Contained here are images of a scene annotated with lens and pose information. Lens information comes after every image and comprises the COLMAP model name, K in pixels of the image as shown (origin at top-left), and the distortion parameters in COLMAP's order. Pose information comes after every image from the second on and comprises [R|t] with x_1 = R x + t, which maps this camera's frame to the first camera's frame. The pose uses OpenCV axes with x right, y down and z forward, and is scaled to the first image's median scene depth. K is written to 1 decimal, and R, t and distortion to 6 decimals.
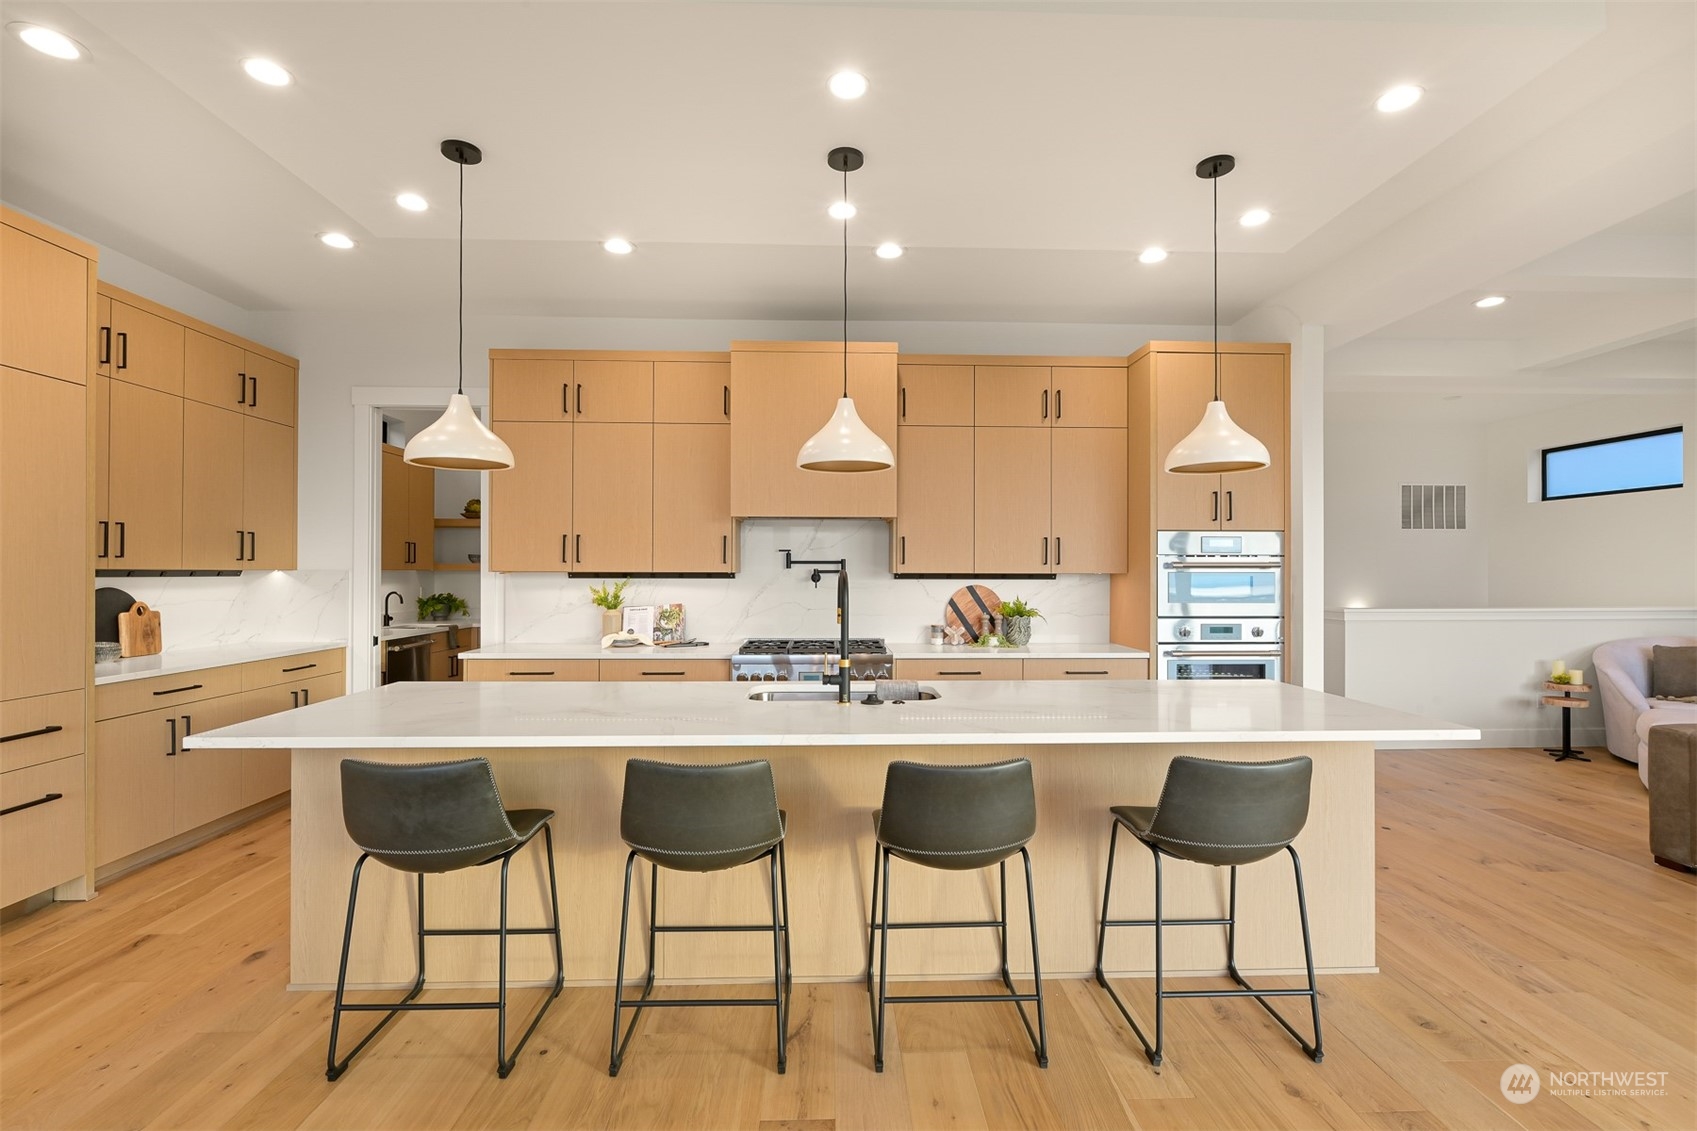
lens RADIAL K [[777.7, 0, 808.0], [0, 777.7, 564.0], [0, 0, 1]] dist [-0.002731, -0.000292]
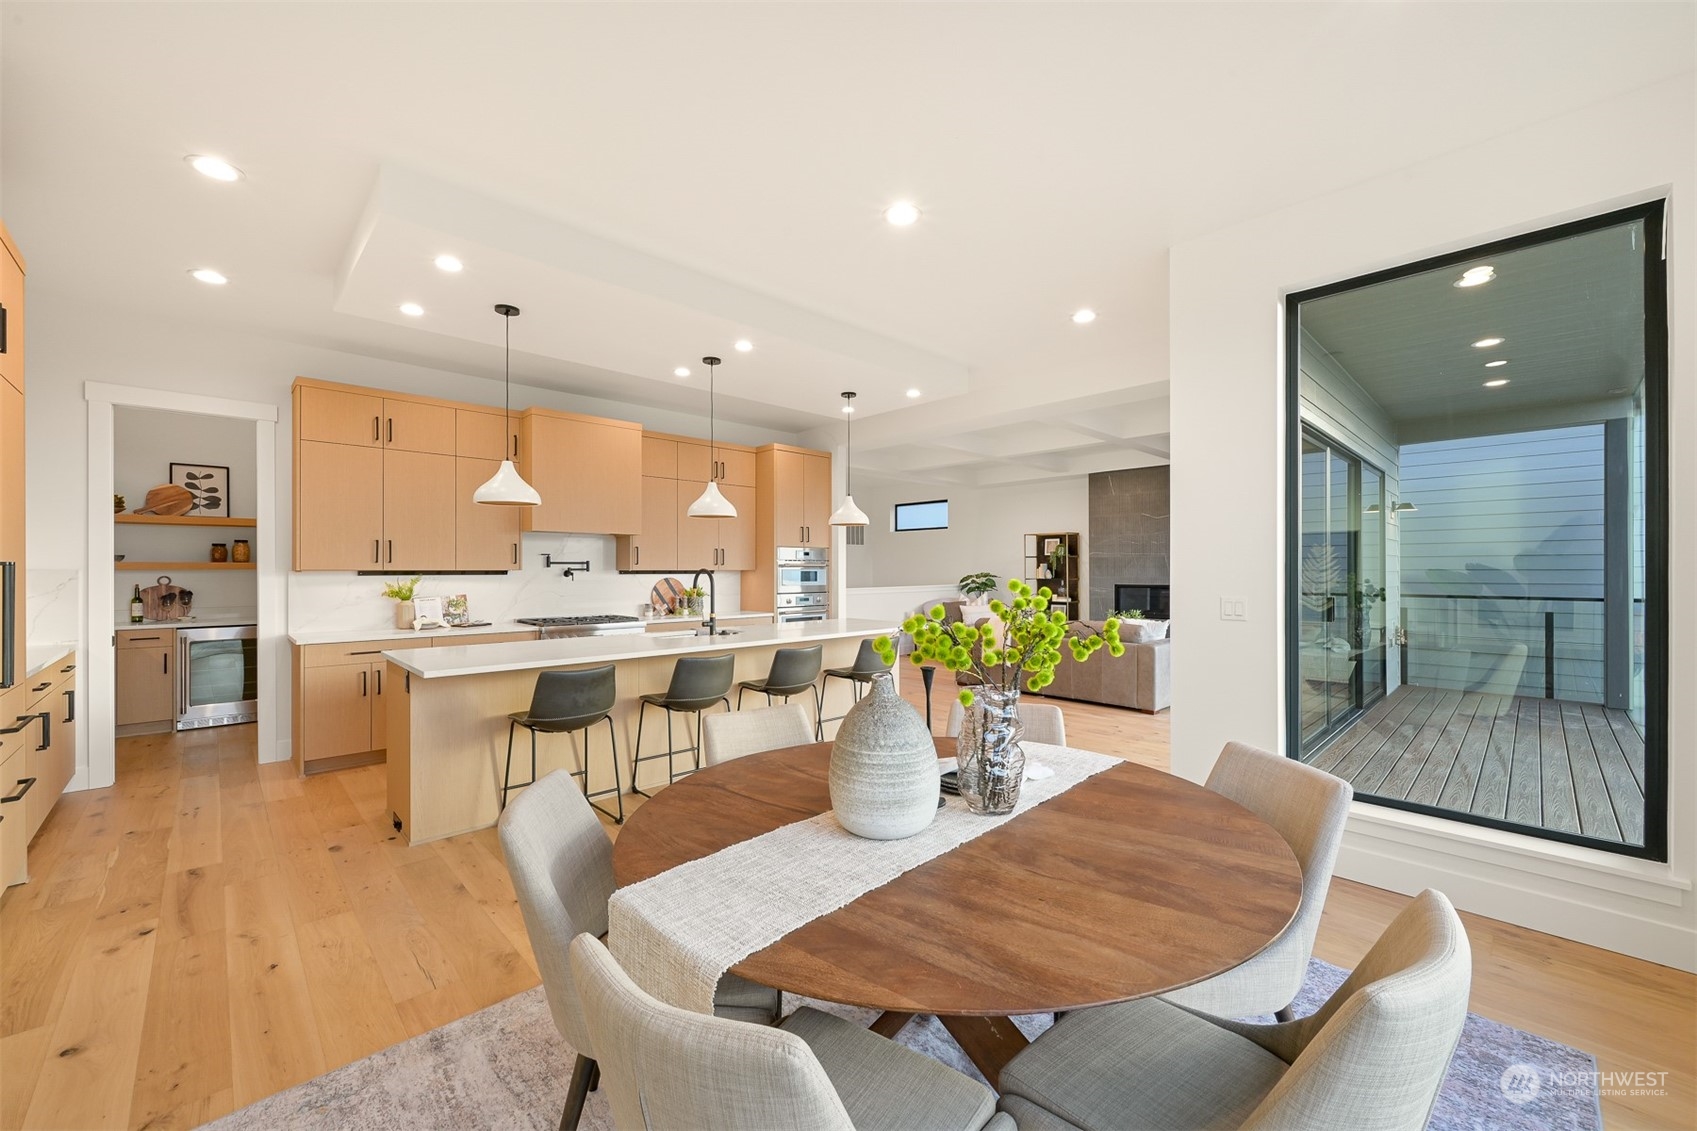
lens RADIAL K [[665.1, 0, 852.7], [0, 665.1, 570.3], [0, 0, 1]] dist [-0.004243, 0.000923]
pose [[0.738735, -0.003465, 0.673987, -0.435349], [-0.004959, 0.999932, 0.010576, -0.004289], [-0.673978, -0.011155, 0.738667, -0.259005]]
